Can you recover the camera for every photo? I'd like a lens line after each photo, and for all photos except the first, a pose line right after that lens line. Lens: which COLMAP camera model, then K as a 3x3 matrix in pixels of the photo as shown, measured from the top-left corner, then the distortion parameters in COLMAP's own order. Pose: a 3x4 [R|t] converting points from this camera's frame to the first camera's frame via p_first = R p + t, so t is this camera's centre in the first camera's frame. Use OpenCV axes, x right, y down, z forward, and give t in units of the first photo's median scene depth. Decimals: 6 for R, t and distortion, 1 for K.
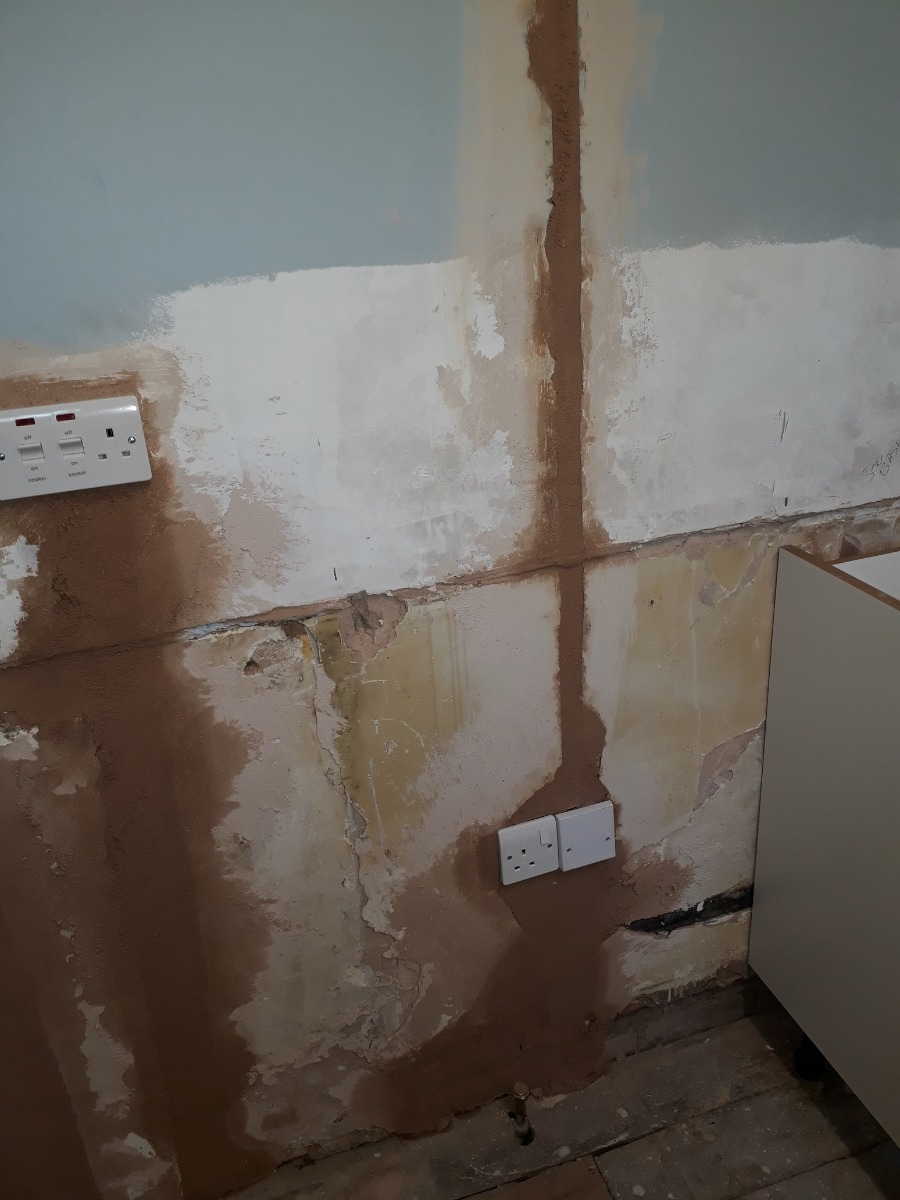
lens RADIAL K [[1015.3, 0, 472.0], [0, 1015.3, 601.4], [0, 0, 1]] dist [0.162119, -0.421562]
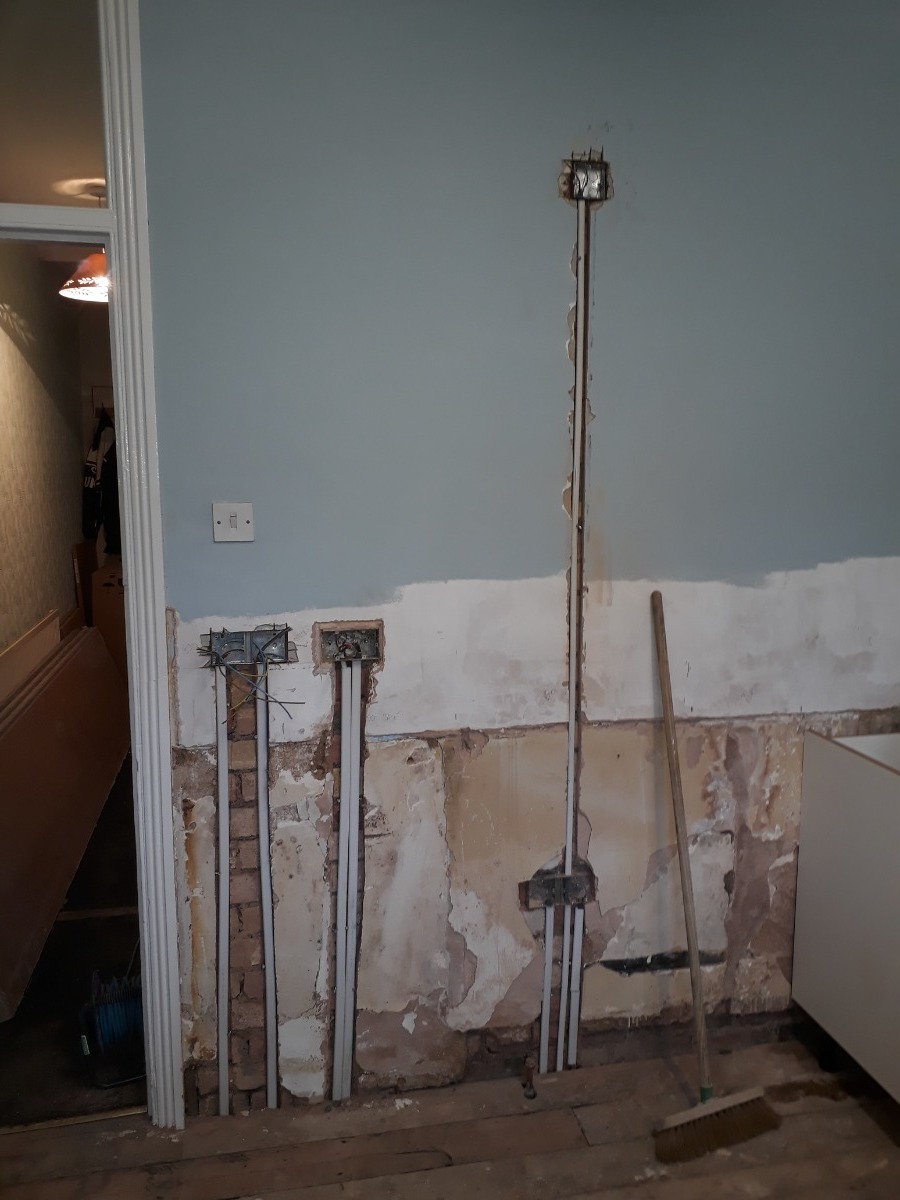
lens RADIAL K [[967.2, 0, 450.0], [0, 967.2, 600.0], [0, 0, 1]] dist [0.005263, -0.005053]
pose [[0.990143, 0.073740, -0.119079, 0.071528], [-0.102770, 0.960131, -0.259975, 0.261926], [0.095161, 0.269650, 0.958245, -0.967753]]
